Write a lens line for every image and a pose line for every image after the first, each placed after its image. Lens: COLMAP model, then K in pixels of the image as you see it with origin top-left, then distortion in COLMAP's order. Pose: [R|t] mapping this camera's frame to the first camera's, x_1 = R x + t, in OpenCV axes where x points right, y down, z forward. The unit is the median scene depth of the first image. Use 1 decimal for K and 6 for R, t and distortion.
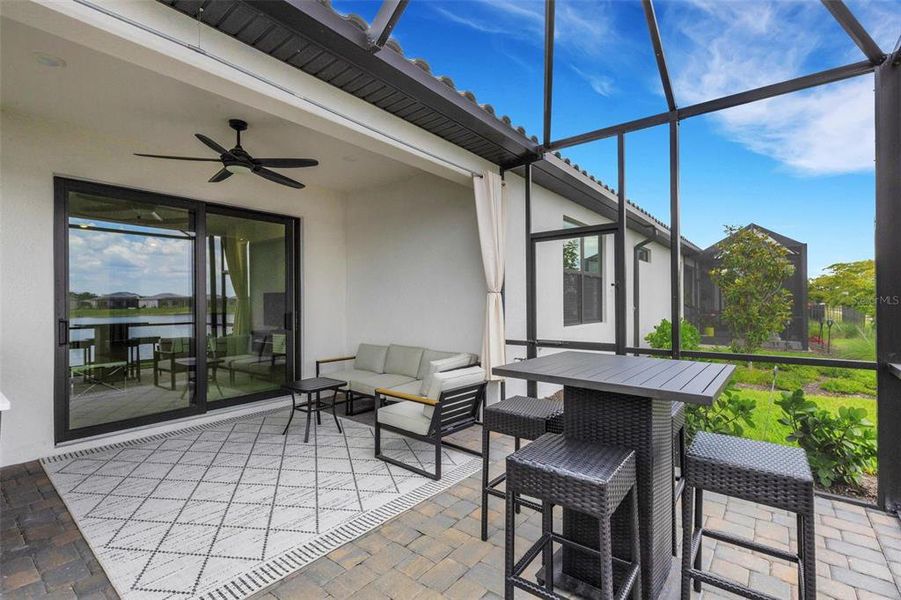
lens RADIAL K [[419.7, 0, 457.1], [0, 419.7, 298.8], [0, 0, 1]] dist [0.001876, 0.000201]
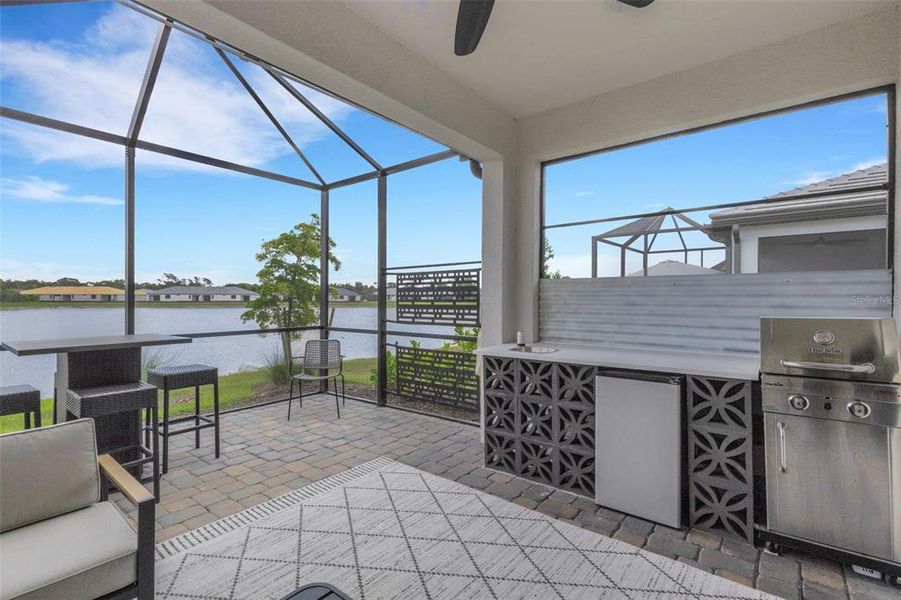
lens RADIAL K [[419.7, 0, 457.1], [0, 419.7, 298.8], [0, 0, 1]] dist [0.001876, 0.000201]
pose [[-0.999882, -0.008321, -0.012919, -0.638642], [-0.008314, 0.999965, -0.000606, 0.022216], [0.012924, -0.000498, -0.999916, 1.861193]]
